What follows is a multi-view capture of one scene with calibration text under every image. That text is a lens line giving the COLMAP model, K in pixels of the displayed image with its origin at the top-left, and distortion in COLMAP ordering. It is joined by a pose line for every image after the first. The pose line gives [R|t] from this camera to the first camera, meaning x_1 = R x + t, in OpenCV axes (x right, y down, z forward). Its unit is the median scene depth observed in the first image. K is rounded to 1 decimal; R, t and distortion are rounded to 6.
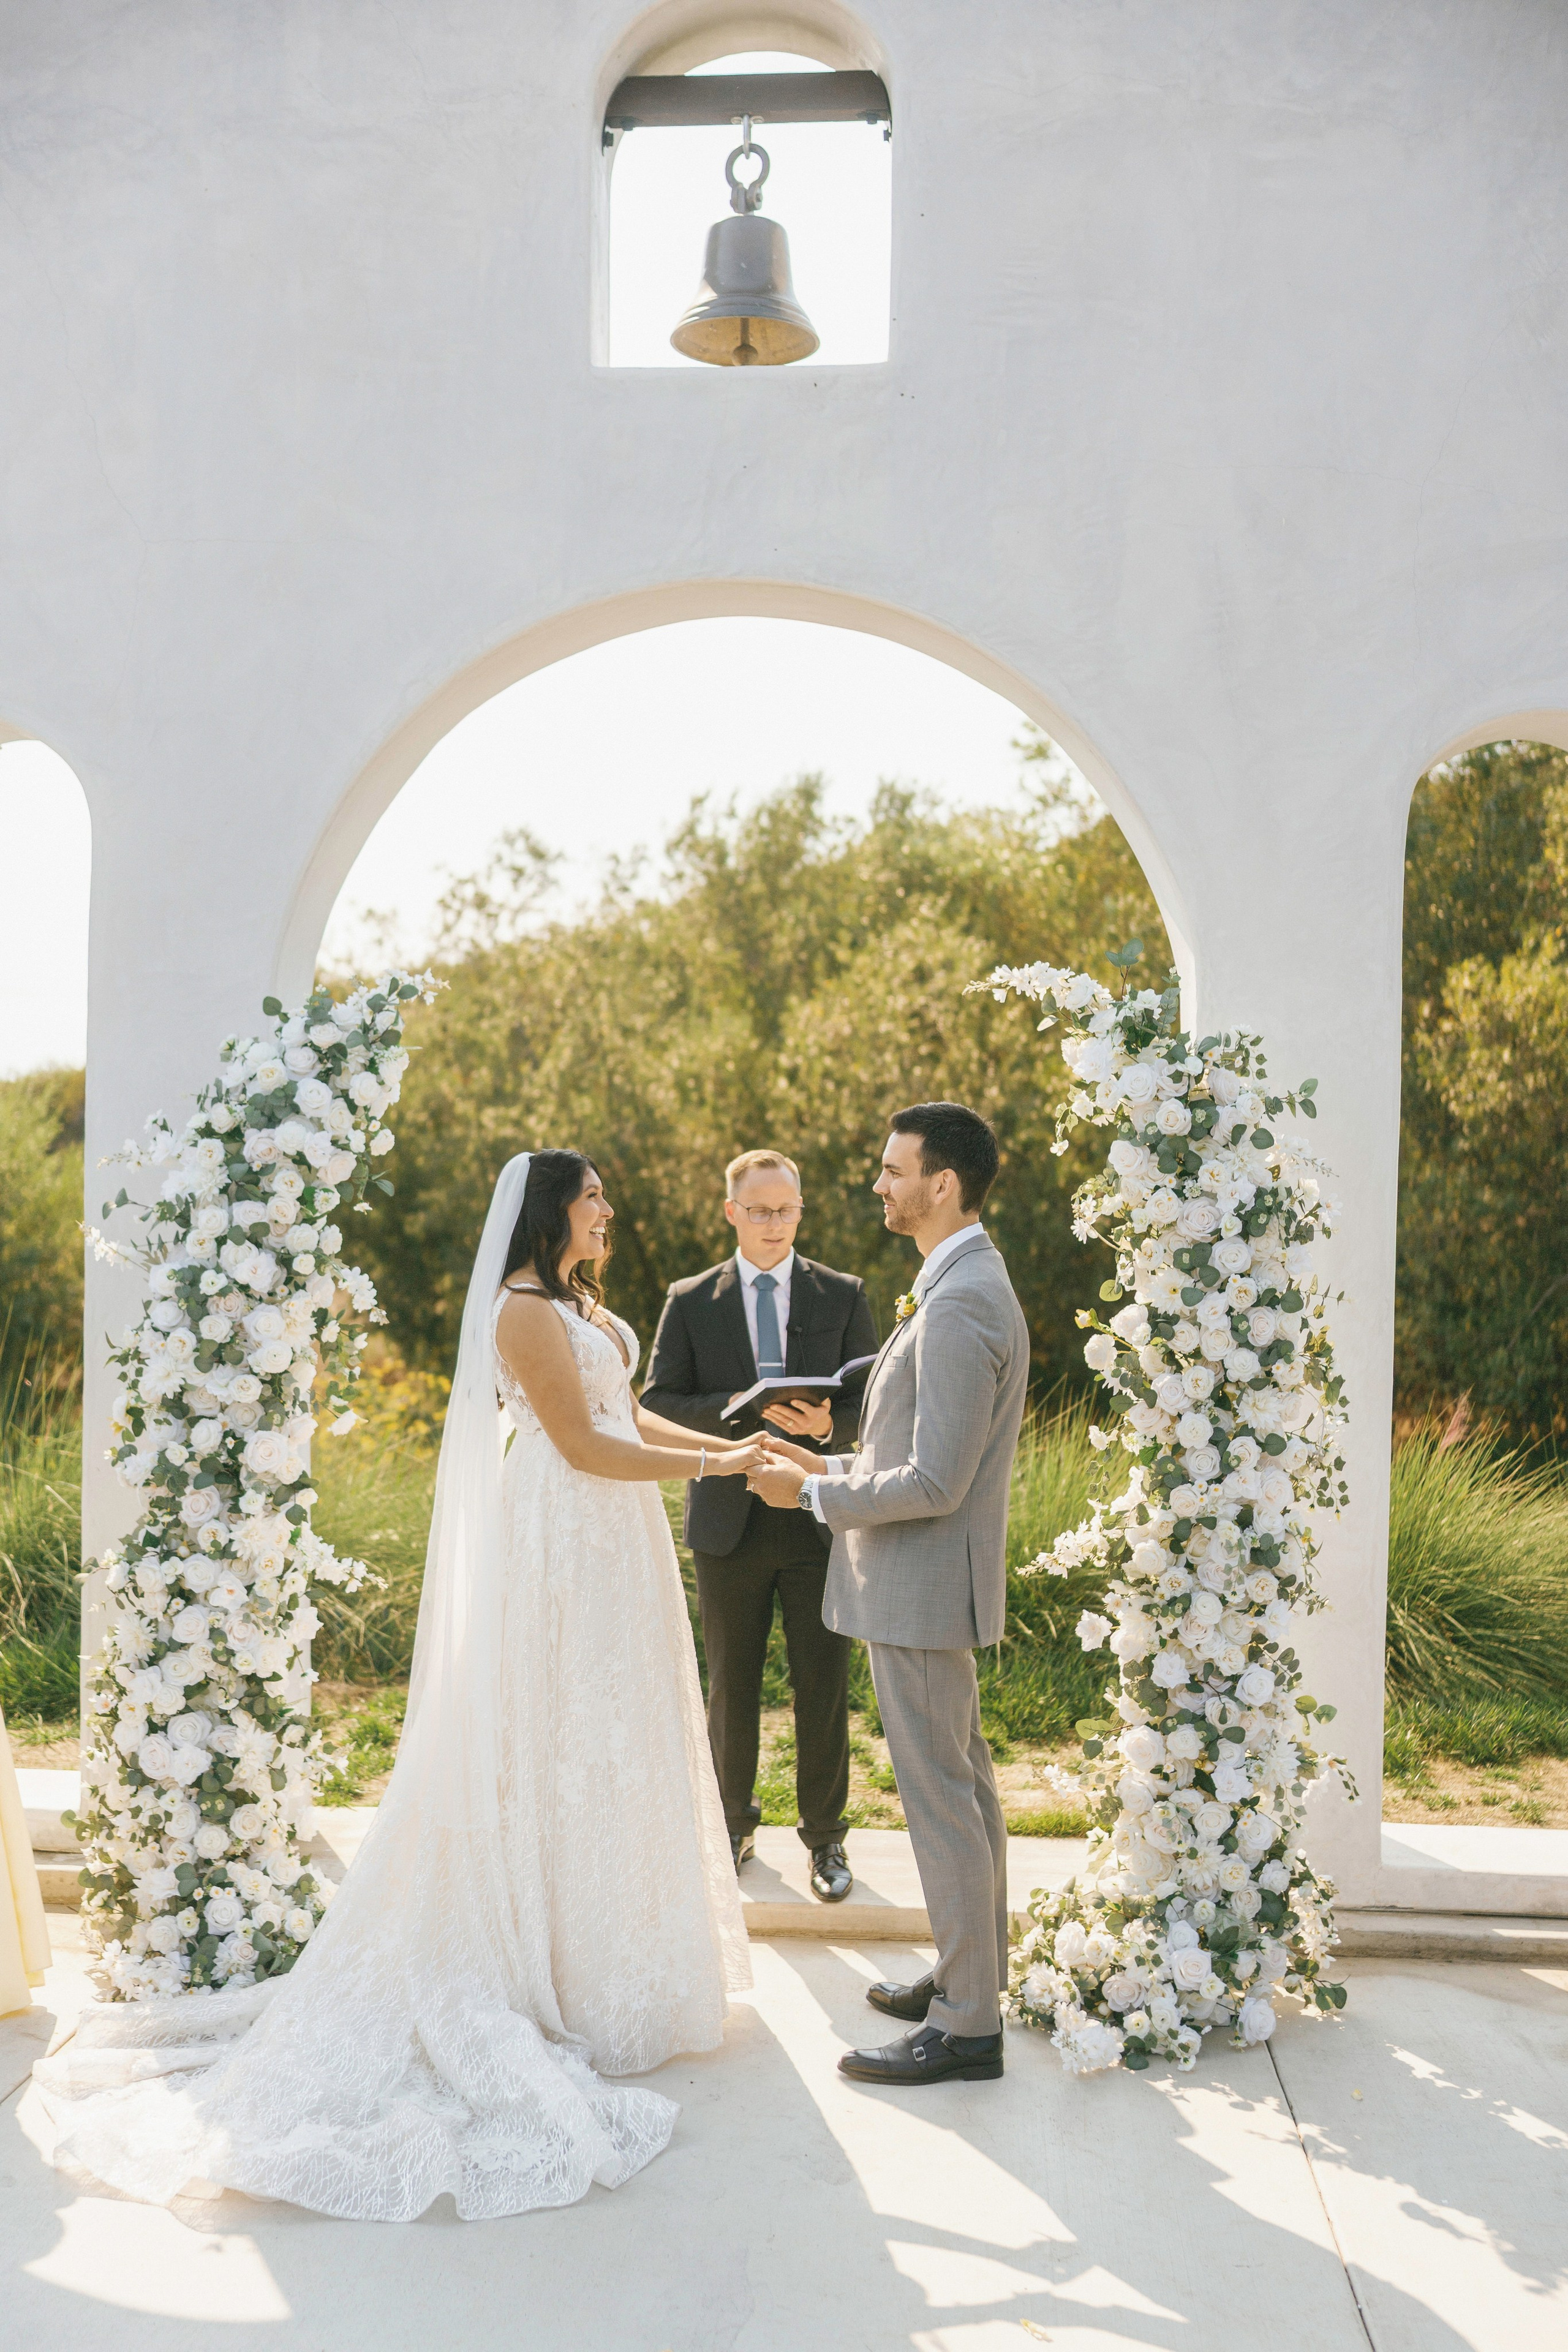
lens RADIAL K [[2328.7, 0, 786.4], [0, 2328.7, 1108.0], [0, 0, 1]] dist [-0.003234, -0.008359]
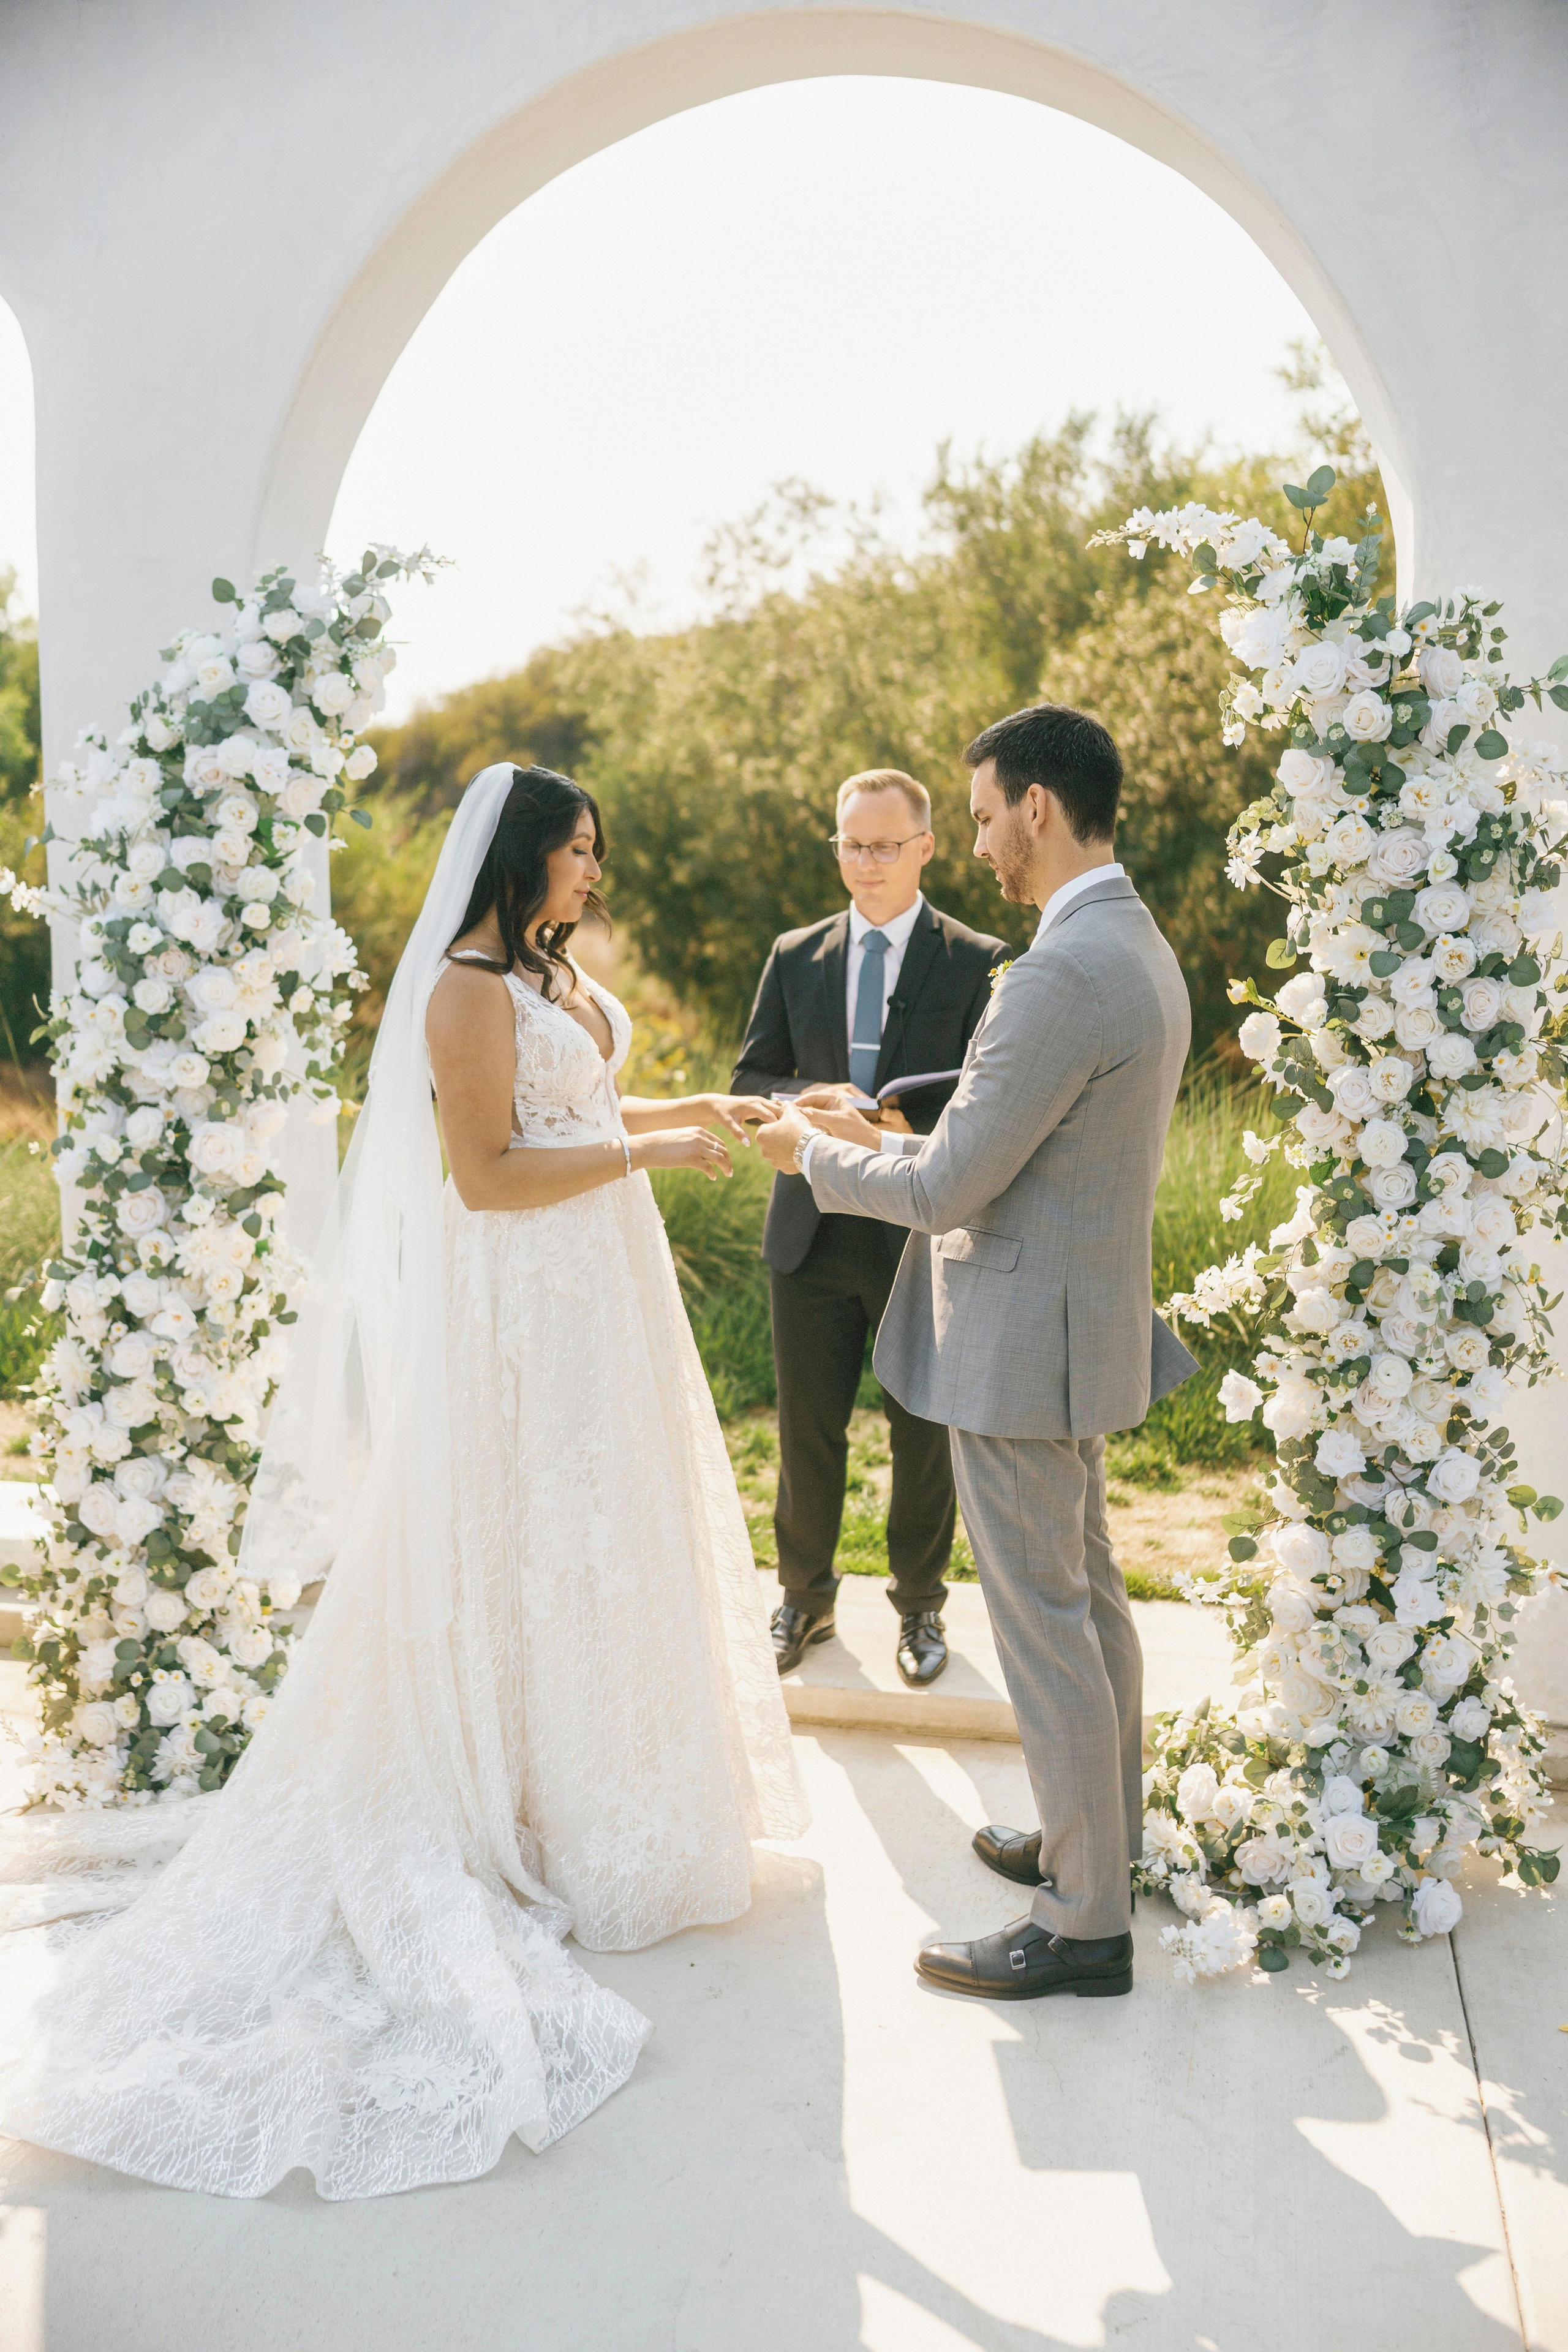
lens RADIAL K [[2328.7, 0, 786.4], [0, 2328.7, 1108.0], [0, 0, 1]] dist [-0.003234, -0.008359]
pose [[0.994886, 0.010163, -0.100487, 0.059635], [0.005099, 0.988601, 0.150470, 0.014500], [0.100871, -0.150213, 0.983494, 0.248435]]
